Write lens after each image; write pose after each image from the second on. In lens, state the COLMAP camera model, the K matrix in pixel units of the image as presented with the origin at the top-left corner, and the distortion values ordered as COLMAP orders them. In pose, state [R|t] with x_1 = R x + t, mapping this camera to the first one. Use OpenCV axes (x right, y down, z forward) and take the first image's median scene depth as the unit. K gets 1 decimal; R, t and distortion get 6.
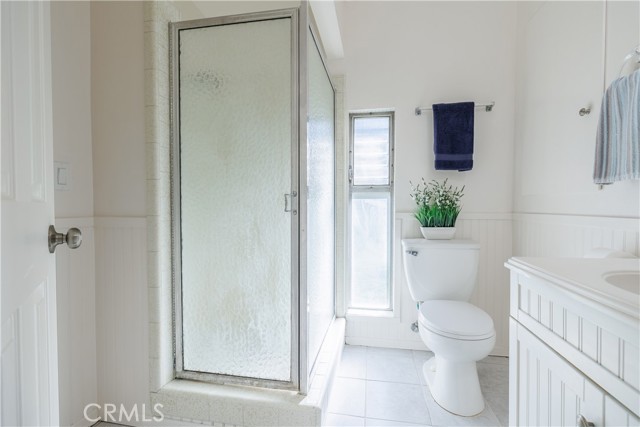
lens RADIAL K [[292.8, 0, 319.3], [0, 292.8, 213.2], [0, 0, 1]] dist [-0.009567, 0.001073]
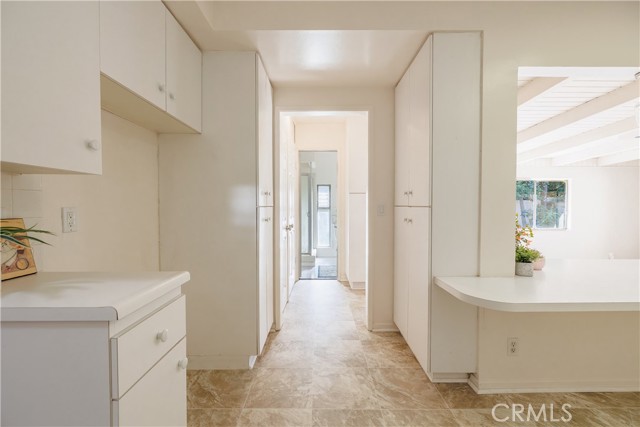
lens RADIAL K [[273.0, 0, 319.6], [0, 273.0, 212.8], [0, 0, 1]] dist [-0.005003, 0.000465]
pose [[0.984125, -0.006160, 0.177370, -0.449558], [0.005836, 0.999980, 0.002346, -0.046738], [-0.177381, -0.001274, 0.984141, -2.183407]]
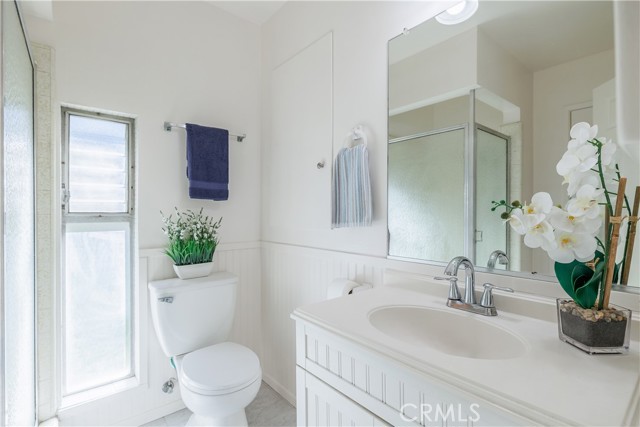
lens RADIAL K [[310.3, 0, 320.7], [0, 310.3, 213.3], [0, 0, 1]] dist [-0.010174, 0.003340]
pose [[0.638654, -0.002356, 0.769491, -0.069468], [0.016789, 0.999800, -0.010874, -0.085843], [-0.769311, 0.019864, 0.638565, 0.102907]]
